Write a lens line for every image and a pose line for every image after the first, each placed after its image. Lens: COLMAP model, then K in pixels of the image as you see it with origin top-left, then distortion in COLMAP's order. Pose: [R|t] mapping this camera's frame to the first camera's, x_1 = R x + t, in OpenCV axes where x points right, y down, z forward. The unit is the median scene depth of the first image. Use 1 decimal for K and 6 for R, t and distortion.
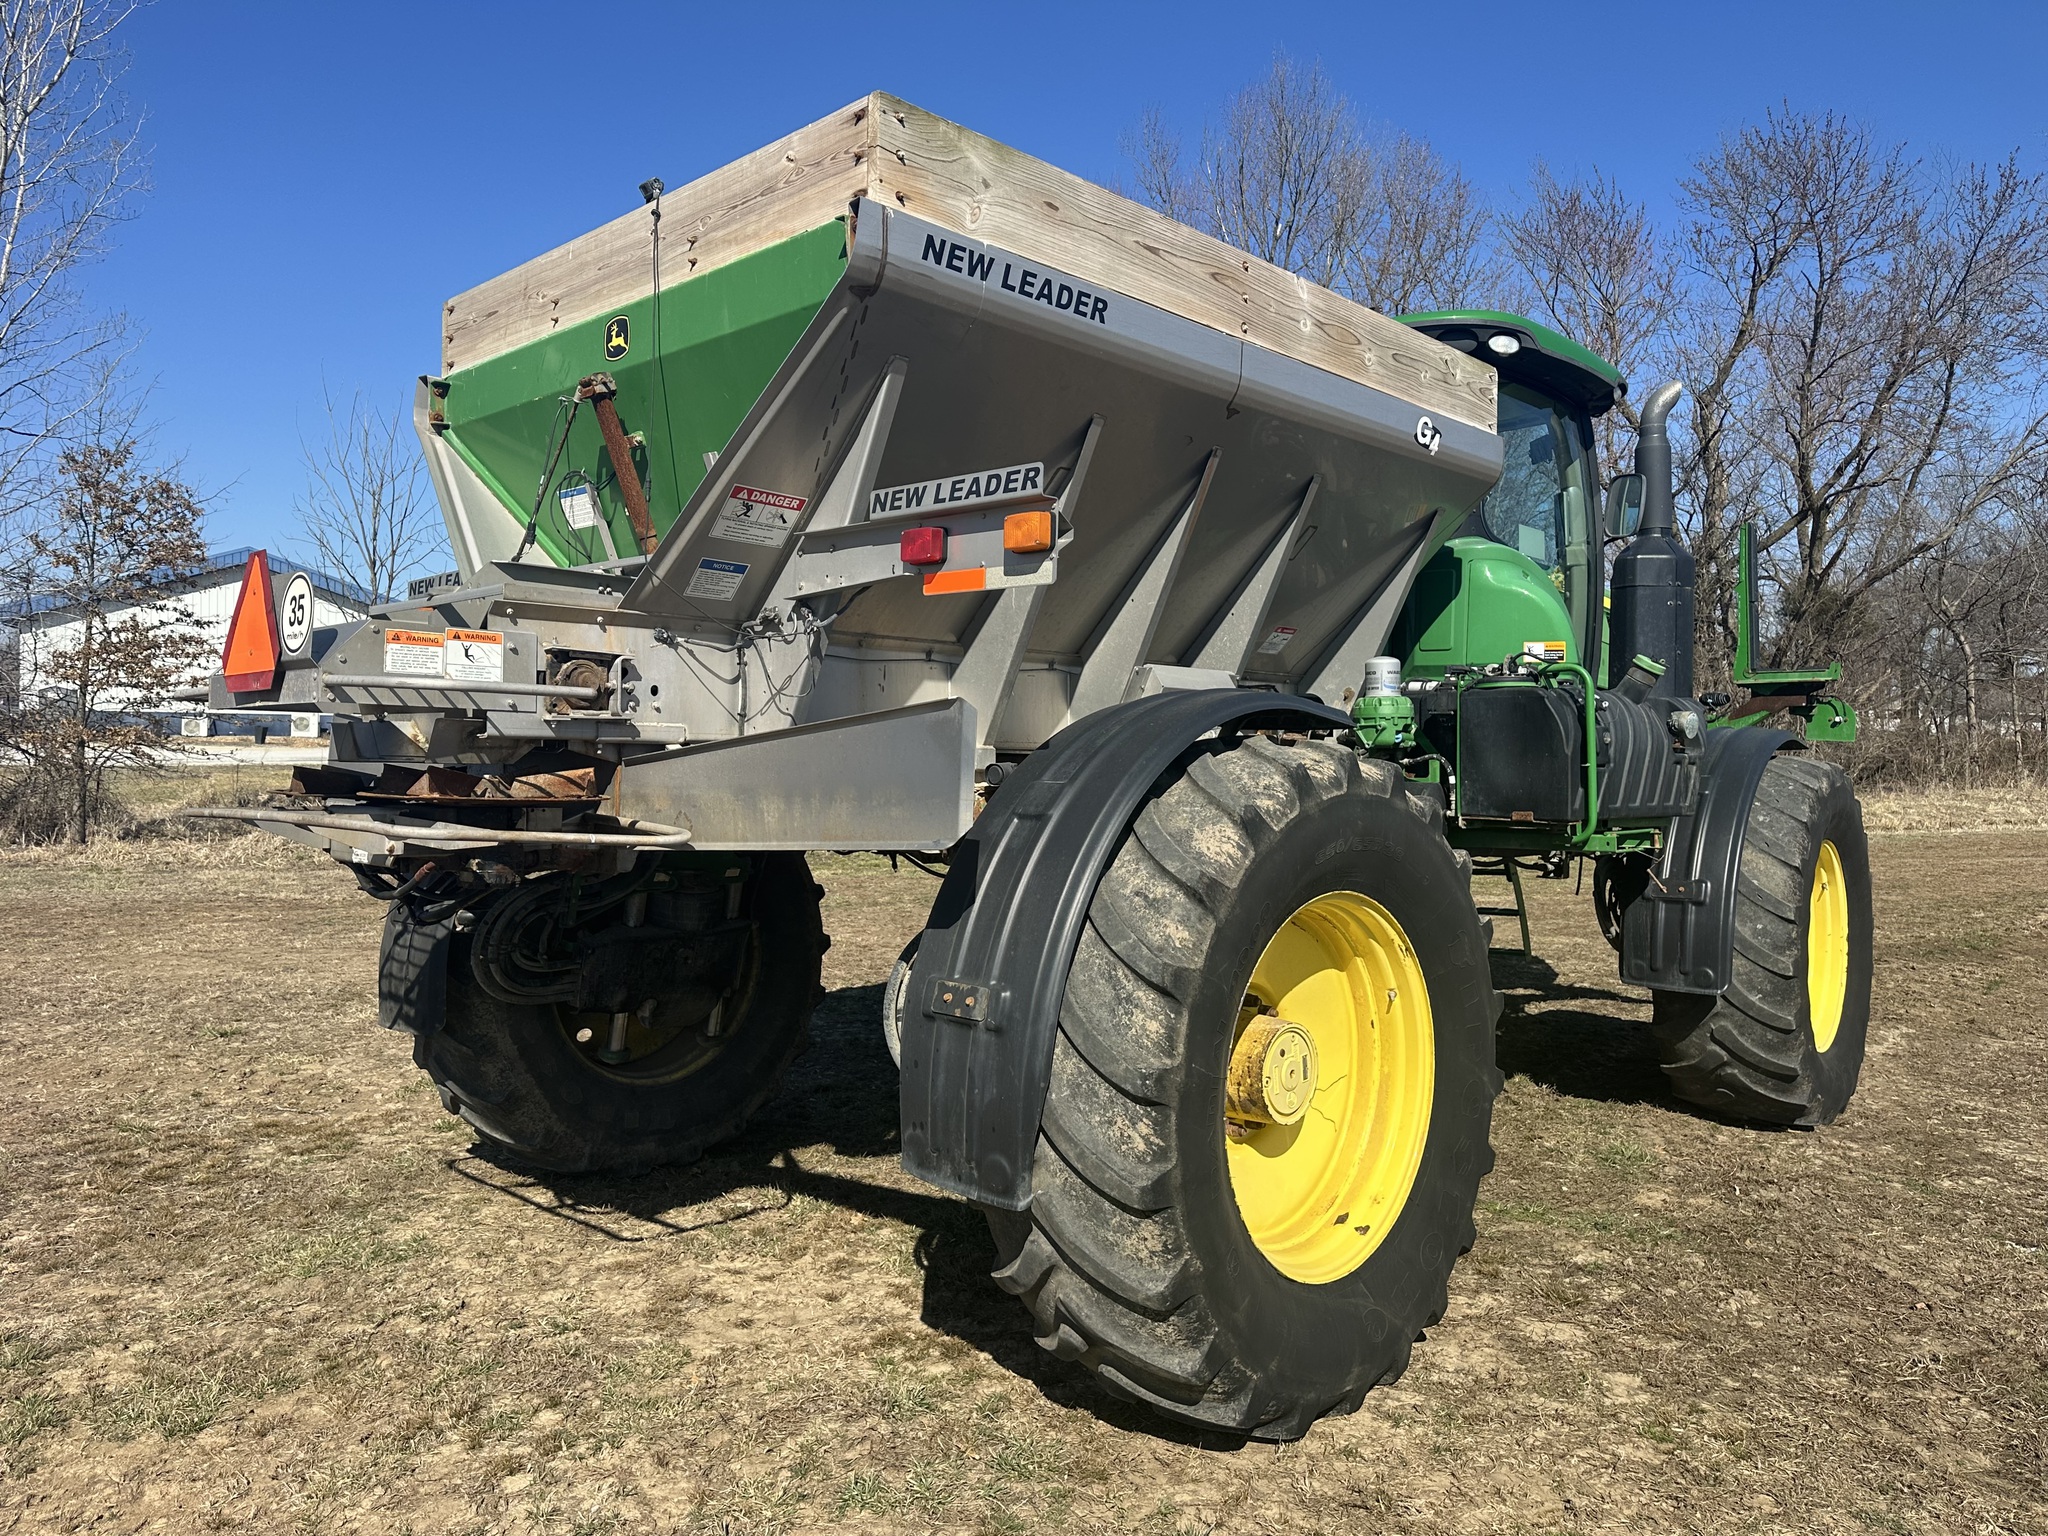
lens RADIAL K [[1451.1, 0, 1017.4], [0, 1451.1, 765.2], [0, 0, 1]] dist [0.101015, -0.125492]
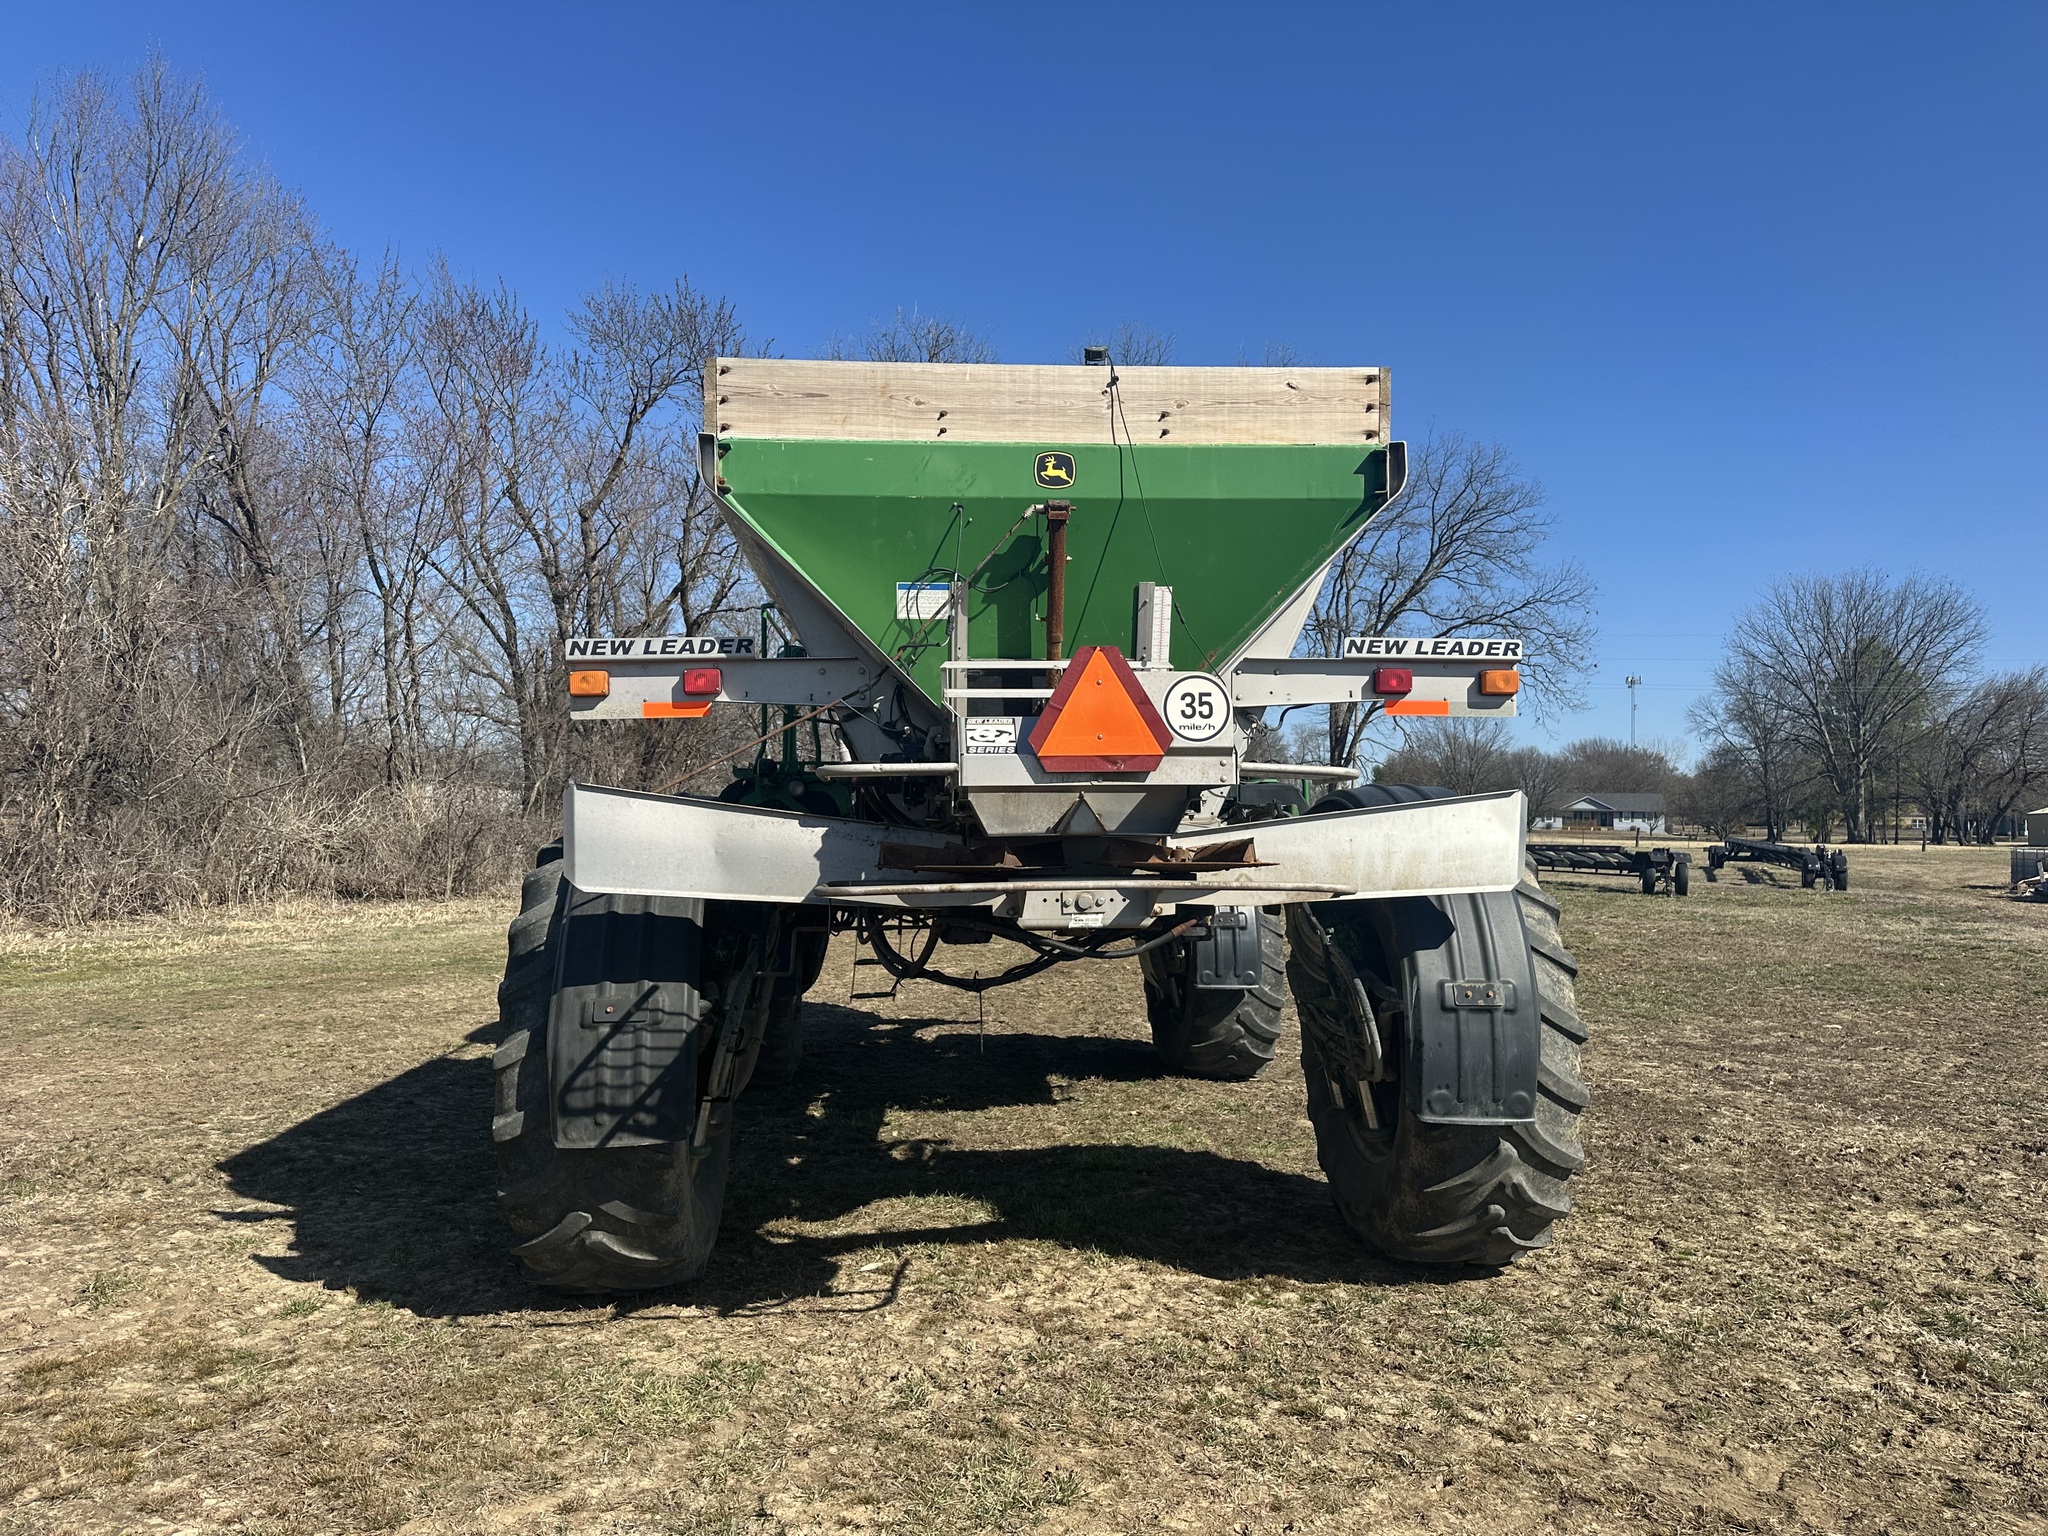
lens RADIAL K [[1451.1, 0, 1017.4], [0, 1451.1, 765.2], [0, 0, 1]] dist [0.101015, -0.125492]
pose [[0.665686, 0.025604, 0.745793, -1.133908], [0.014801, 0.998762, -0.047501, -0.004920], [-0.746086, 0.042660, 0.664482, 0.270693]]
